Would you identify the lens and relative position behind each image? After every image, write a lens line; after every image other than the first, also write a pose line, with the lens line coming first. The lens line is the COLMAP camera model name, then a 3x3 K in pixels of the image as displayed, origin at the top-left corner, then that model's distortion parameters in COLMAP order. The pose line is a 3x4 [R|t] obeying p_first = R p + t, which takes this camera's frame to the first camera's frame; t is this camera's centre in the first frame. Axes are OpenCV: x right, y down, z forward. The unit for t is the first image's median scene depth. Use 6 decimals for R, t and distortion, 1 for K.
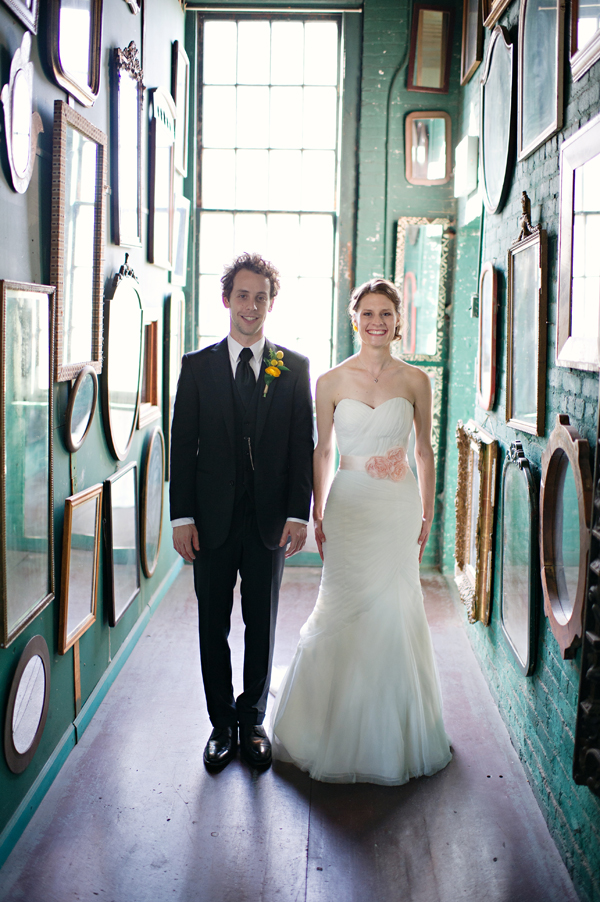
lens RADIAL K [[904.8, 0, 300.0], [0, 904.8, 451.0], [0, 0, 1]] dist [-0.105444, 0.118115]
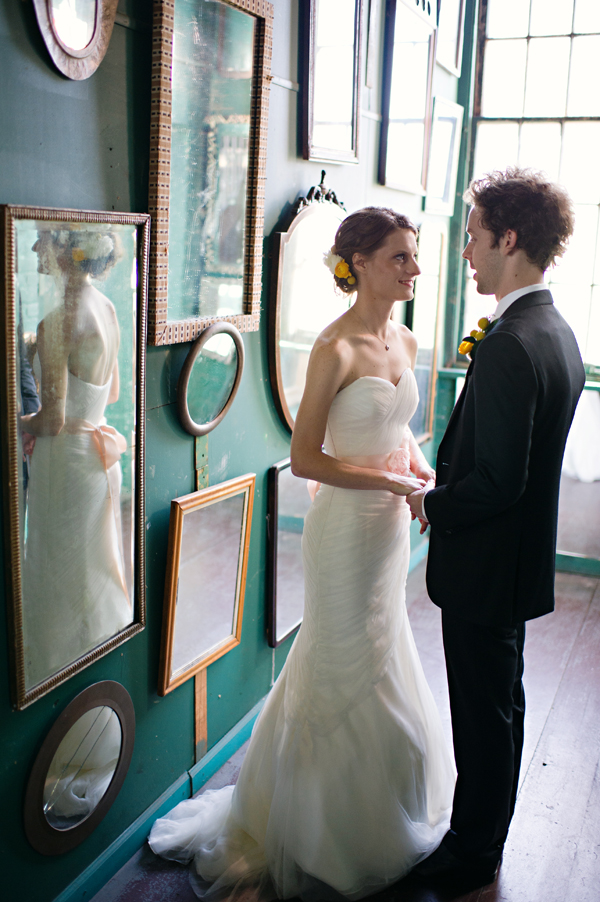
lens RADIAL K [[904.8, 0, 300.0], [0, 904.8, 451.0], [0, 0, 1]] dist [-0.105444, 0.118115]
pose [[0.924109, 0.094847, -0.370171, 0.097195], [-0.066945, 0.993909, 0.087539, -0.051601], [0.376219, -0.056114, 0.924830, 0.289470]]
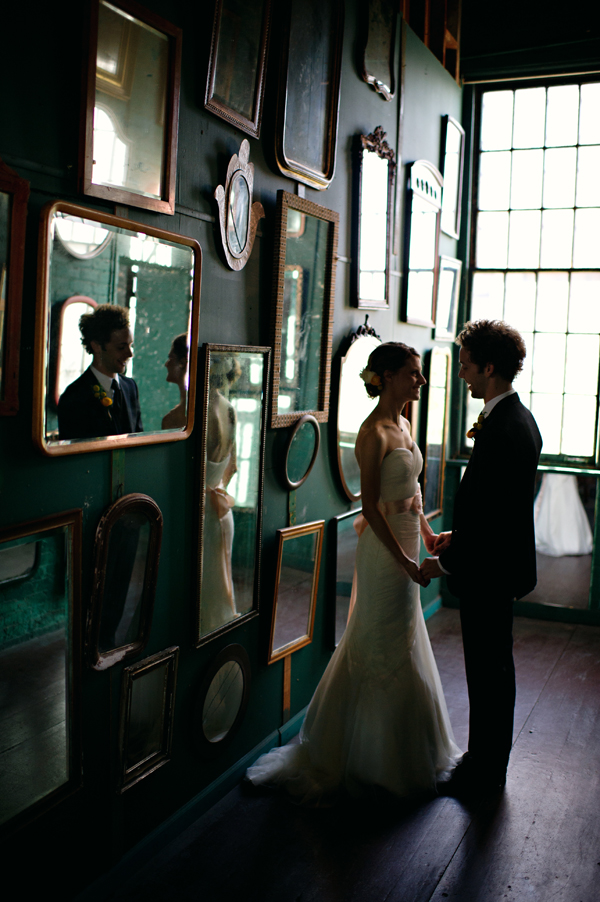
lens RADIAL K [[904.8, 0, 300.0], [0, 904.8, 451.0], [0, 0, 1]] dist [-0.105444, 0.118115]
pose [[0.922790, 0.046295, -0.382512, 0.172930], [-0.066078, 0.997062, -0.038737, -0.003804], [0.379595, 0.061022, 0.923138, -0.052876]]
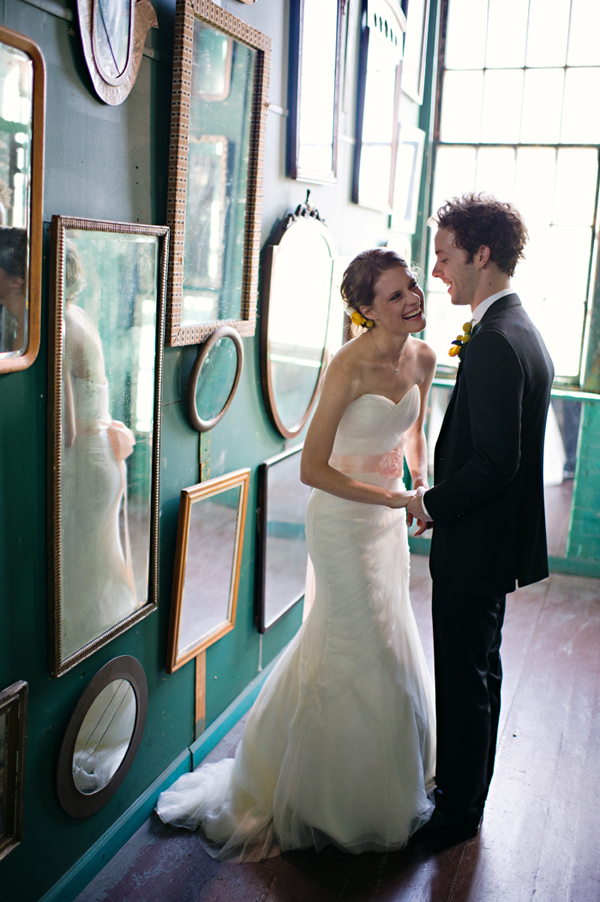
lens RADIAL K [[904.8, 0, 300.0], [0, 904.8, 451.0], [0, 0, 1]] dist [-0.105444, 0.118115]
pose [[0.947668, 0.084543, -0.307859, 0.077336], [-0.068052, 0.995631, 0.063938, -0.035120], [0.311919, -0.039642, 0.949281, 0.215249]]
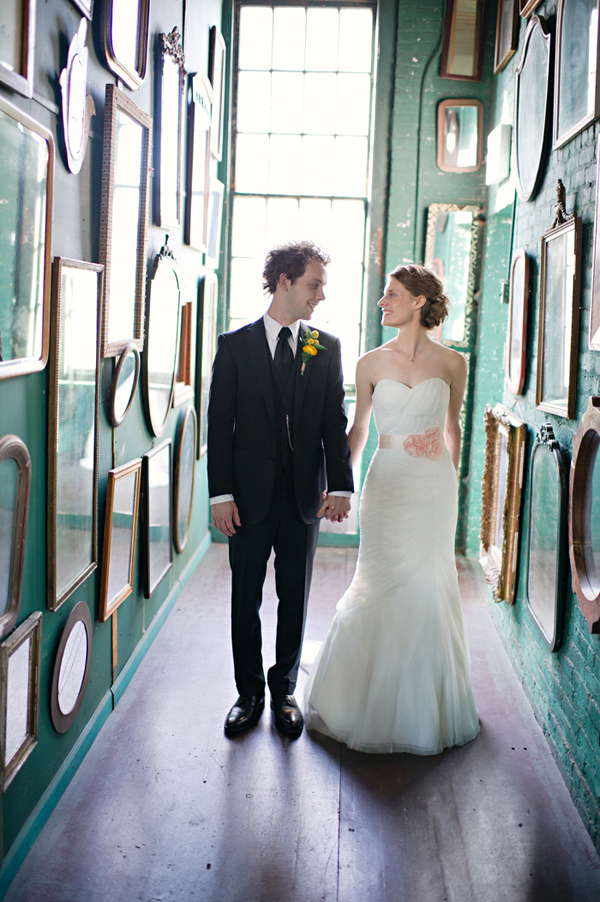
lens RADIAL K [[904.8, 0, 300.0], [0, 904.8, 451.0], [0, 0, 1]] dist [-0.105444, 0.118115]
pose [[0.999683, 0.018009, -0.017572, -0.019739], [-0.017751, 0.999734, 0.014738, 0.008989], [0.017833, -0.014422, 0.999737, -0.026254]]
